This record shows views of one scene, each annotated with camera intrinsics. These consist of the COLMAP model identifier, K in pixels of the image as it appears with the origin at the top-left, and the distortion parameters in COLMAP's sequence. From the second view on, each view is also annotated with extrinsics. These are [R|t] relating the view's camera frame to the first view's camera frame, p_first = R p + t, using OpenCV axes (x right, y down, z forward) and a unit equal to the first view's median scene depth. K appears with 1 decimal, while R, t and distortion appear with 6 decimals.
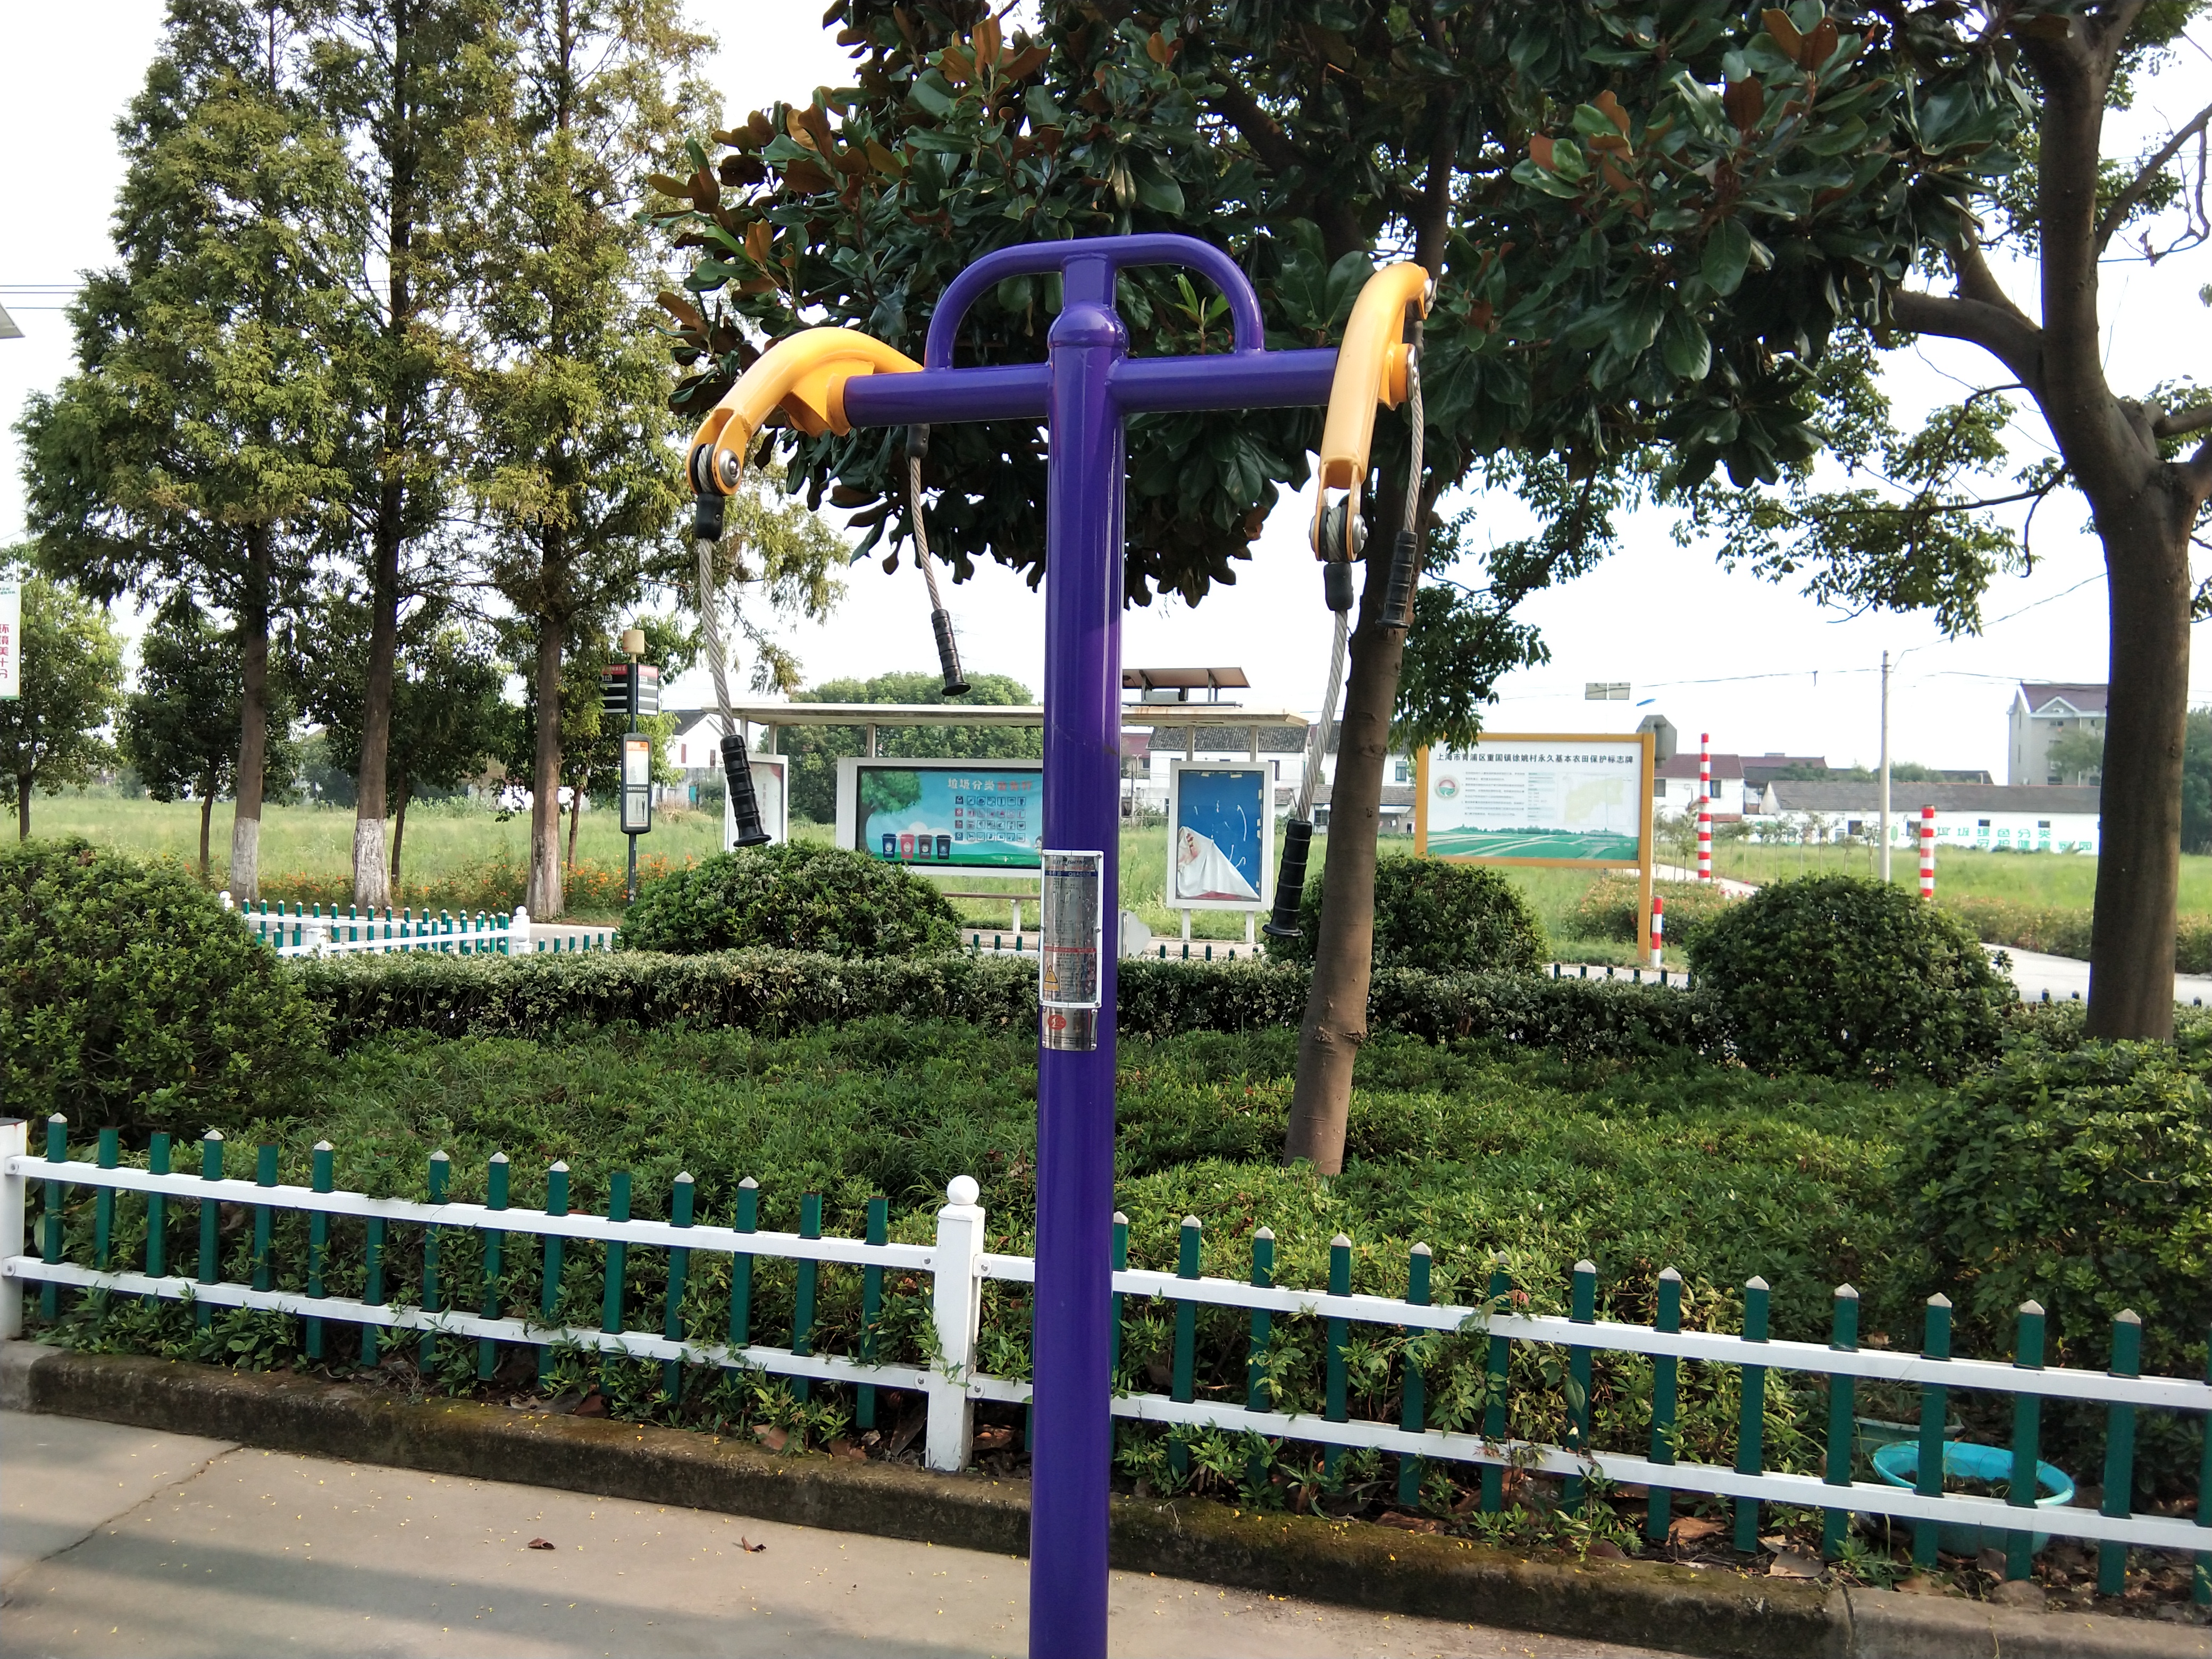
lens RADIAL K [[1809.1, 0, 1103.6], [0, 1809.1, 860.8], [0, 0, 1]] dist [0.066032, -0.093146]
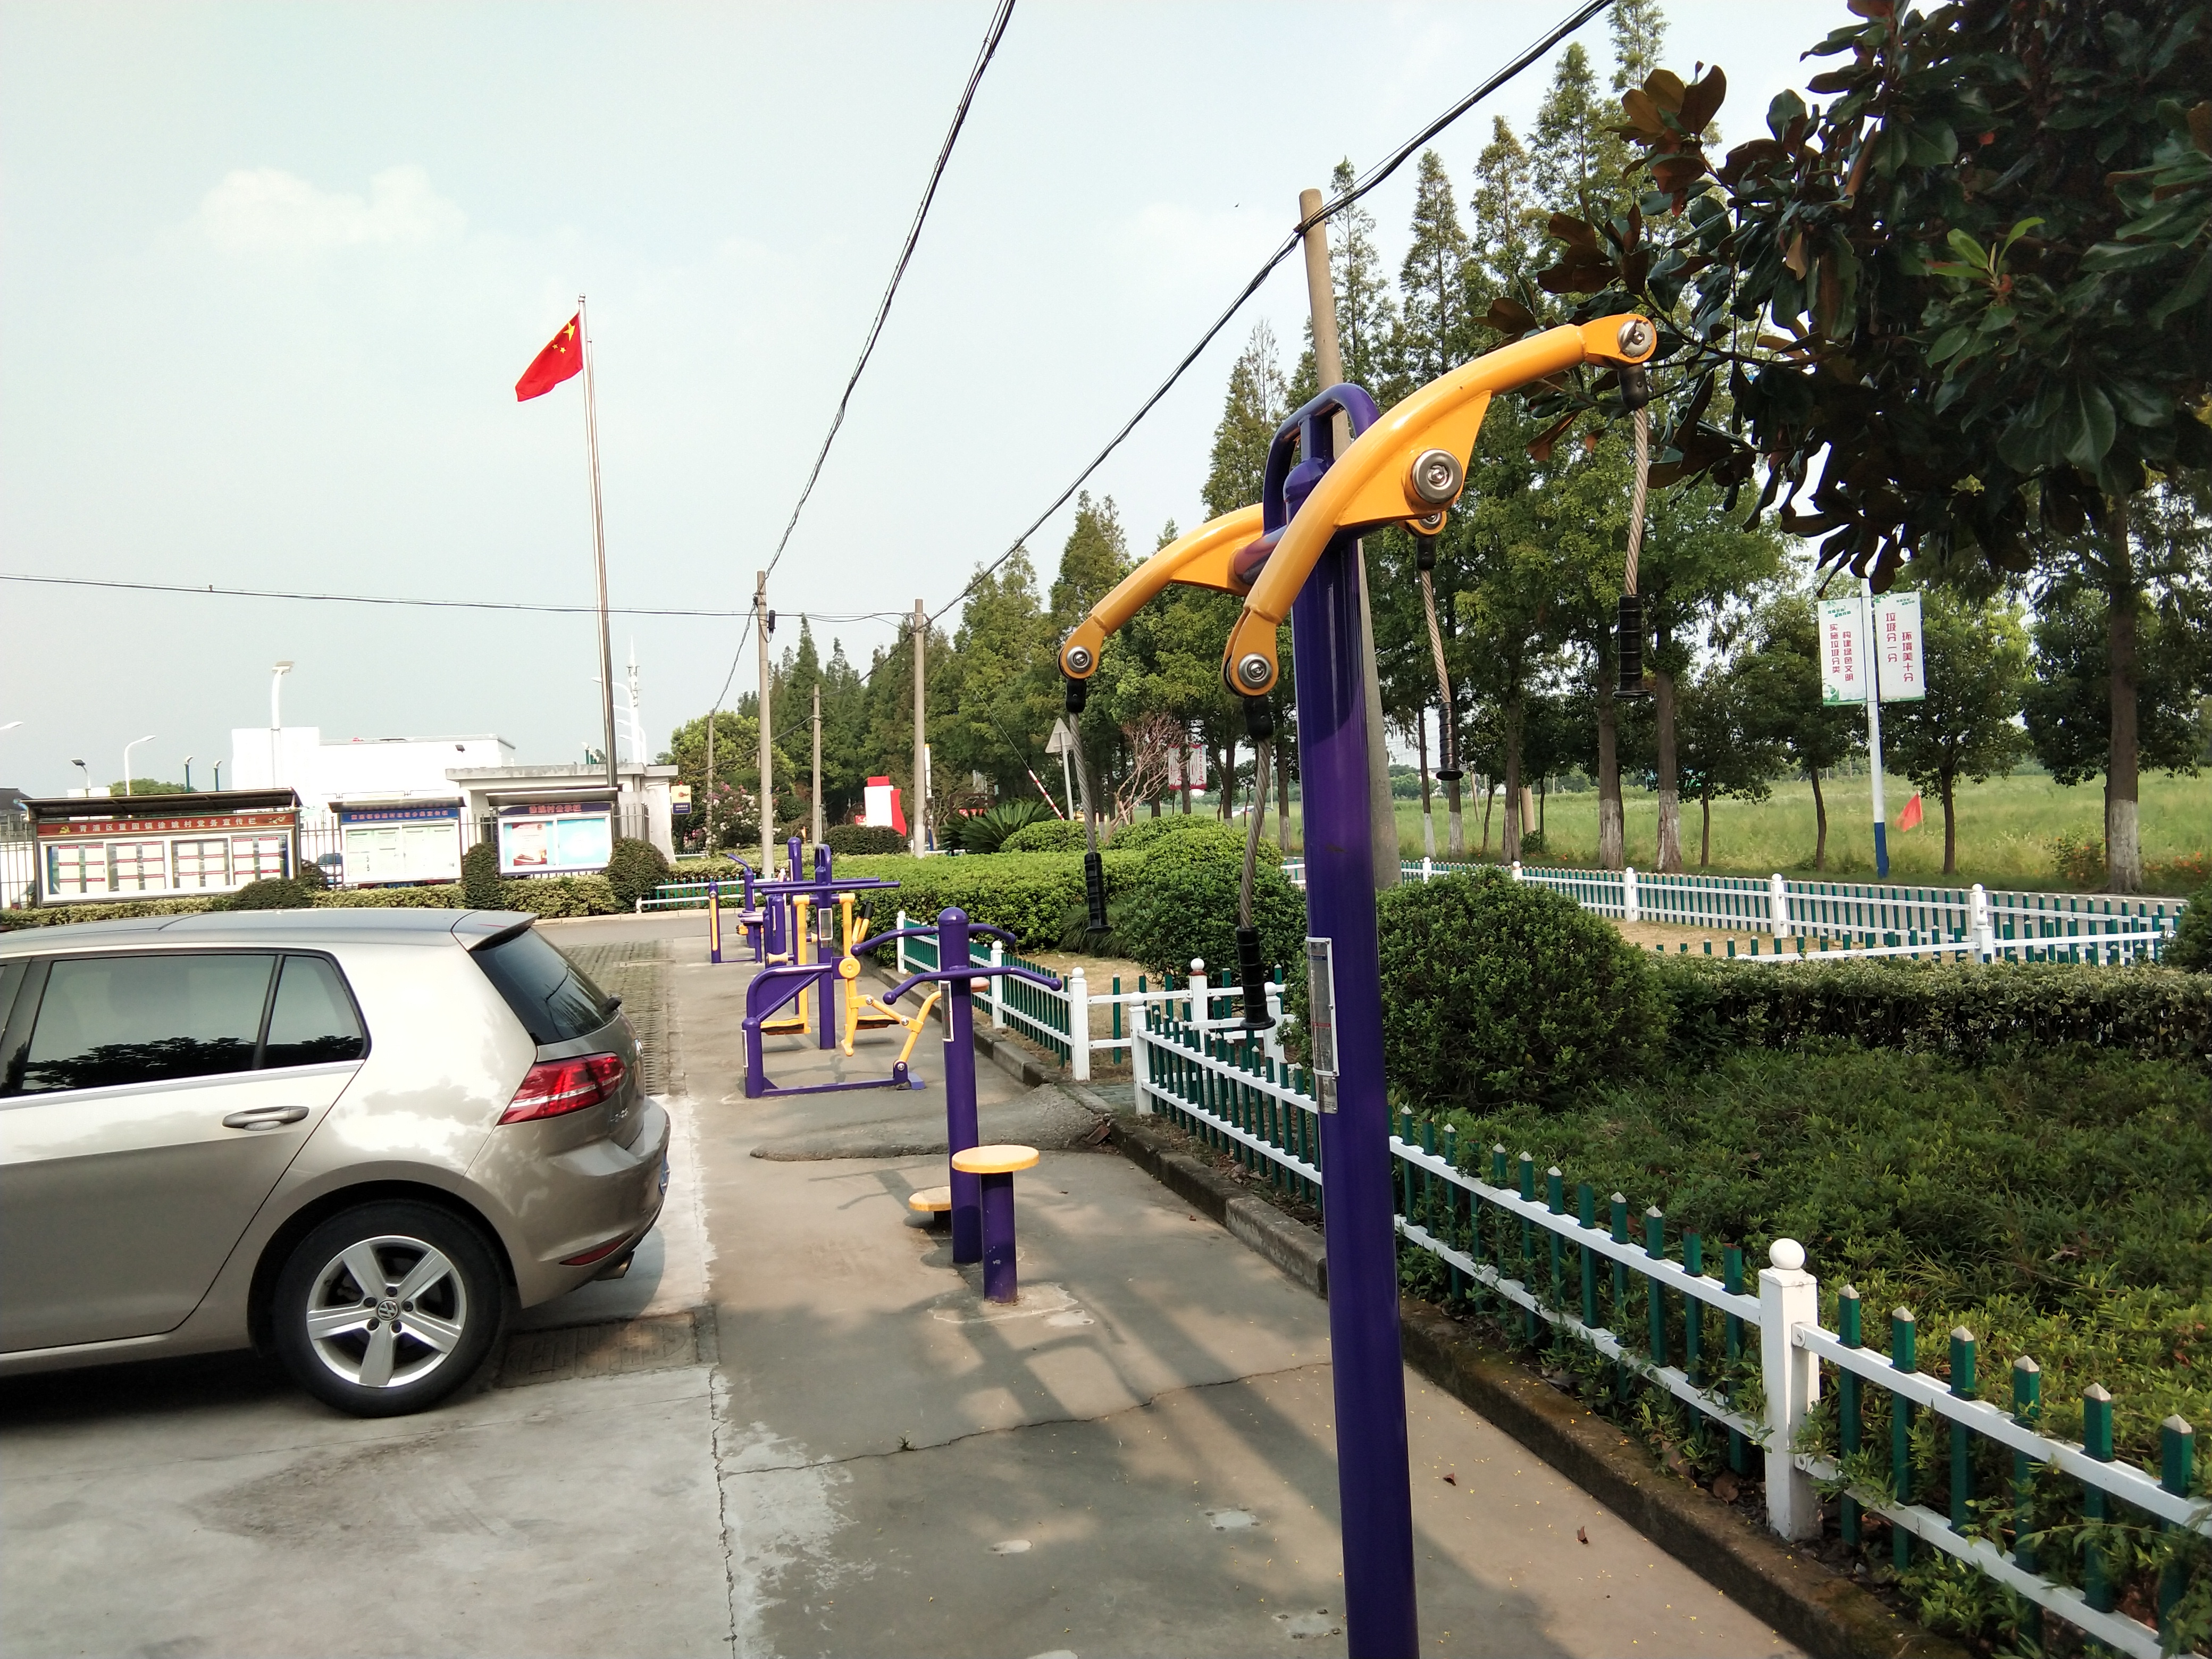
lens RADIAL K [[1809.1, 0, 1103.6], [0, 1809.1, 860.8], [0, 0, 1]] dist [0.066032, -0.093146]
pose [[0.495748, -0.014096, -0.868352, 0.327954], [0.028854, 0.999584, 0.000247, -0.021053], [0.867987, -0.025178, 0.495949, 0.112918]]
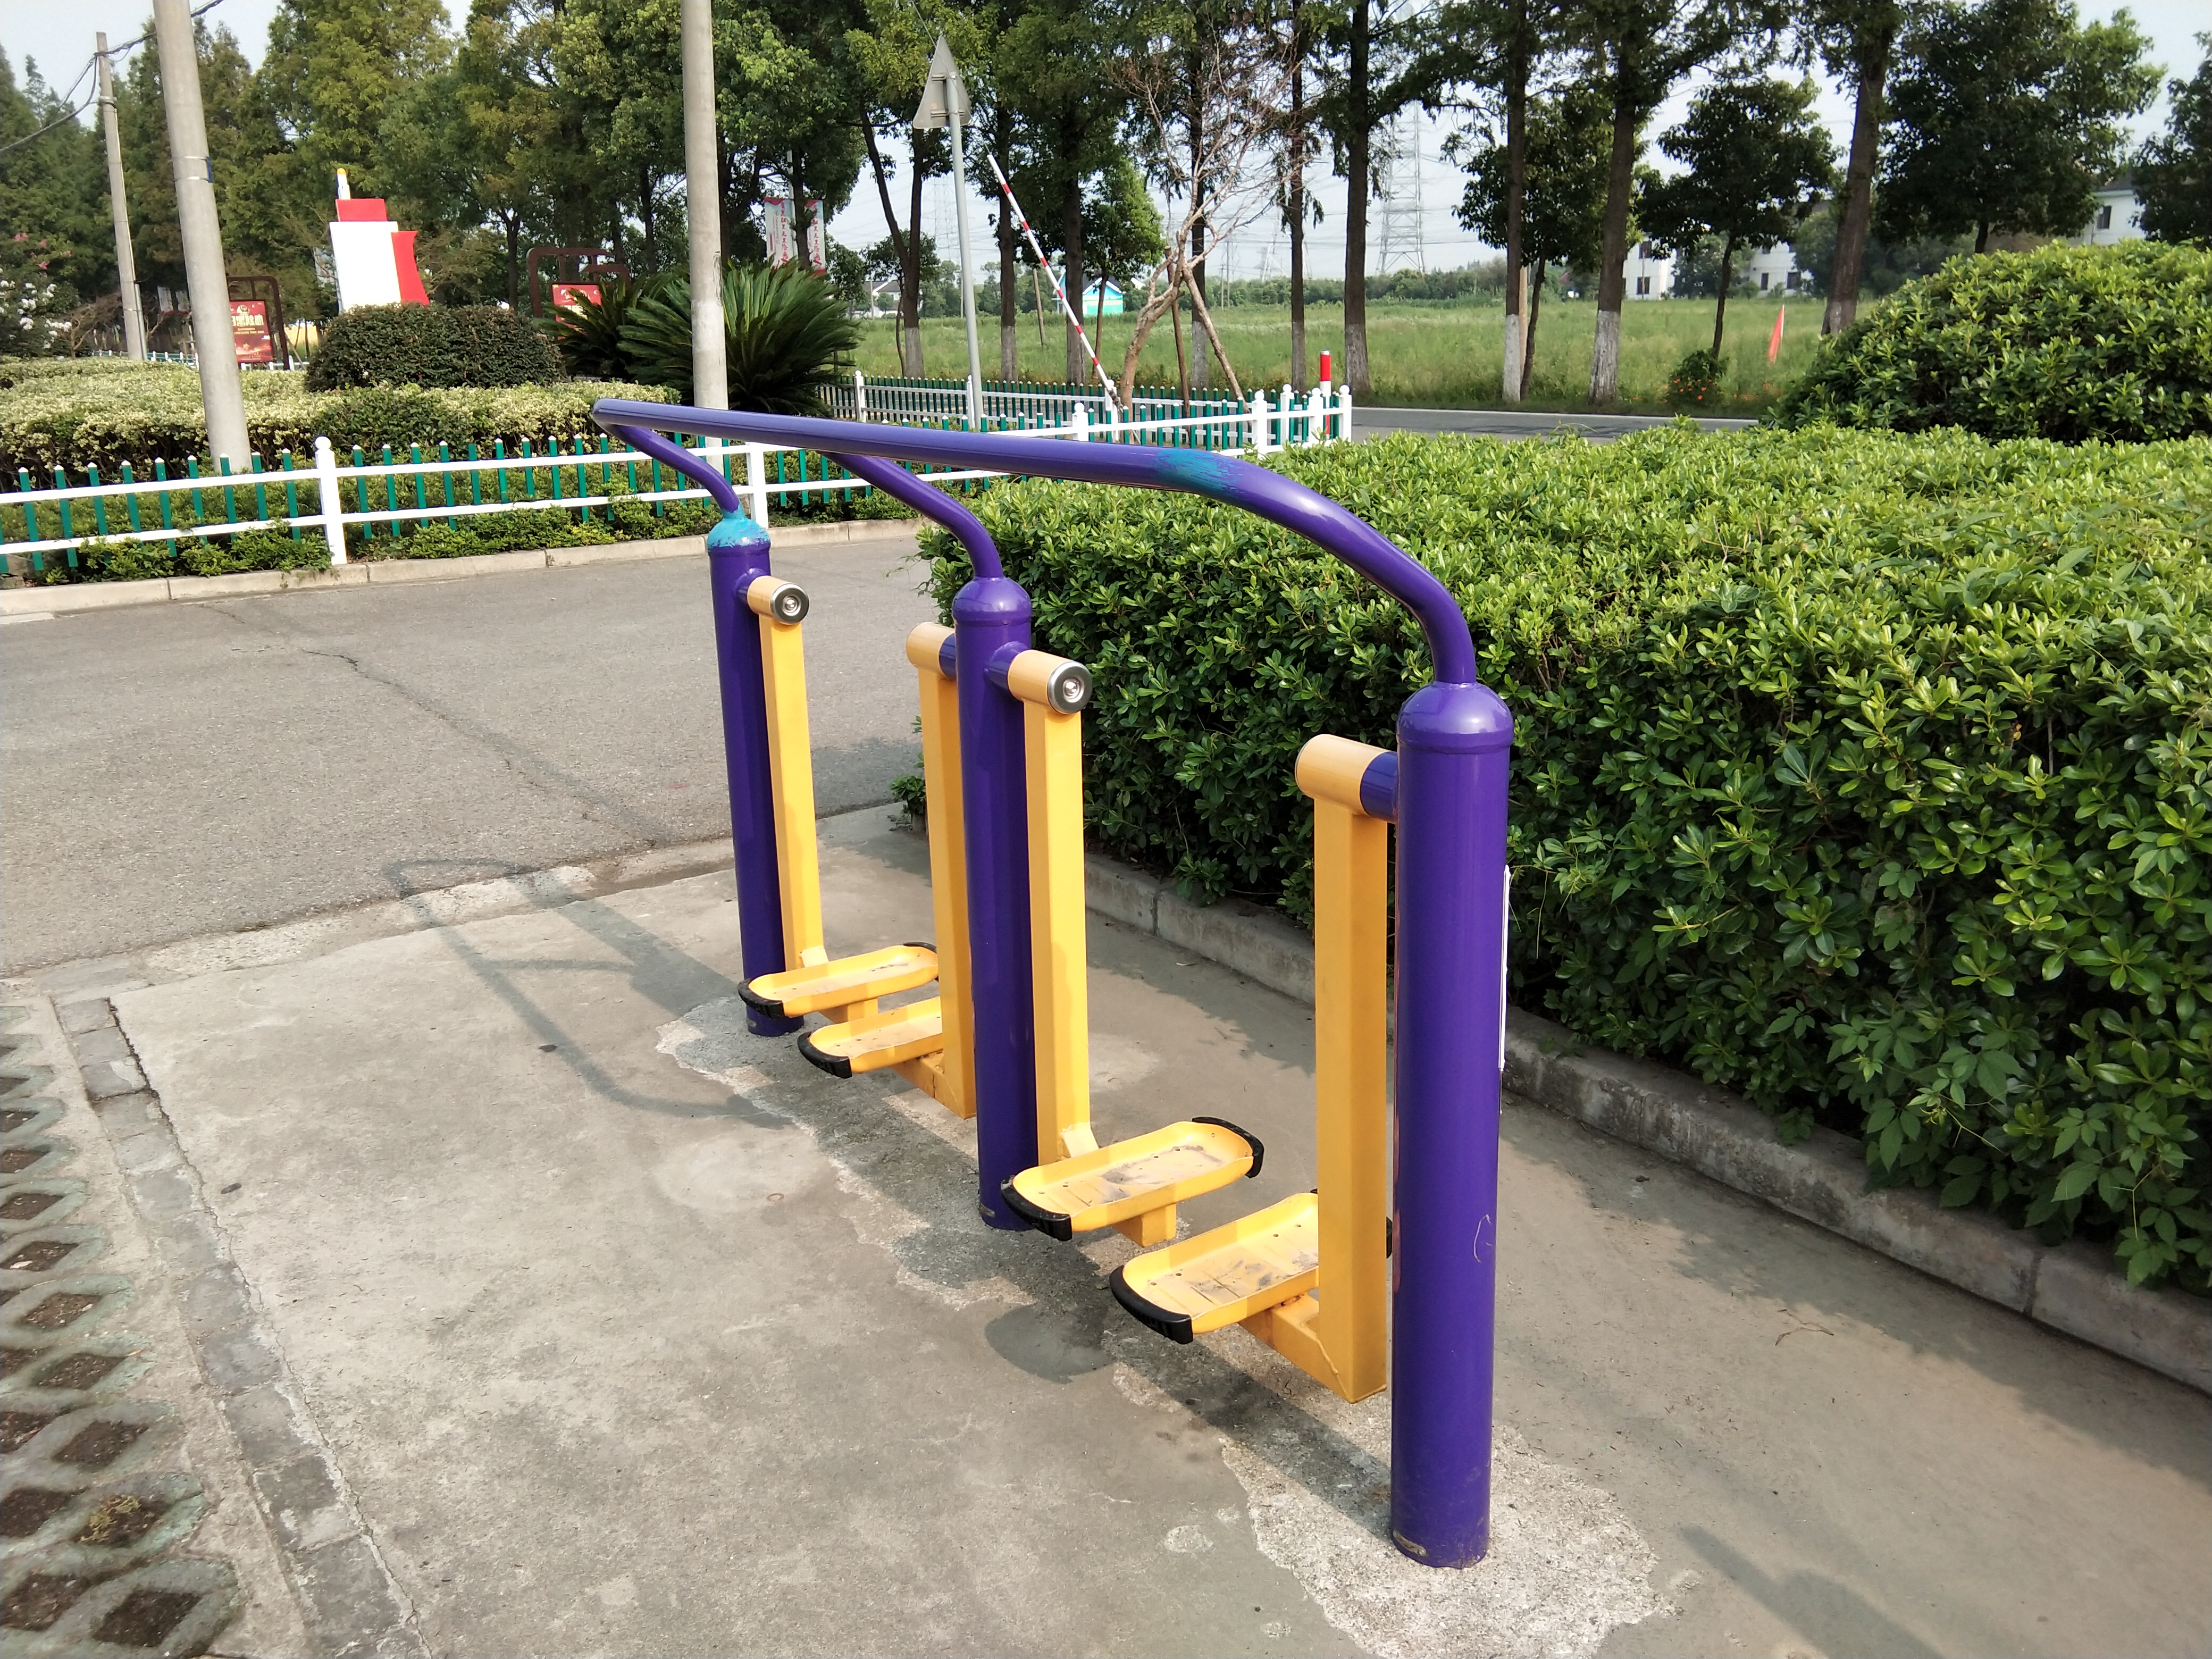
lens RADIAL K [[1785.5, 0, 1092.6], [0, 1785.5, 833.7], [0, 0, 1]] dist [0.088089, -0.131118]
pose [[0.780869, 0.140899, -0.608598, -2.390164], [0.018162, 0.968699, 0.247571, -0.055114], [0.624431, -0.204374, 0.753868, 0.863261]]
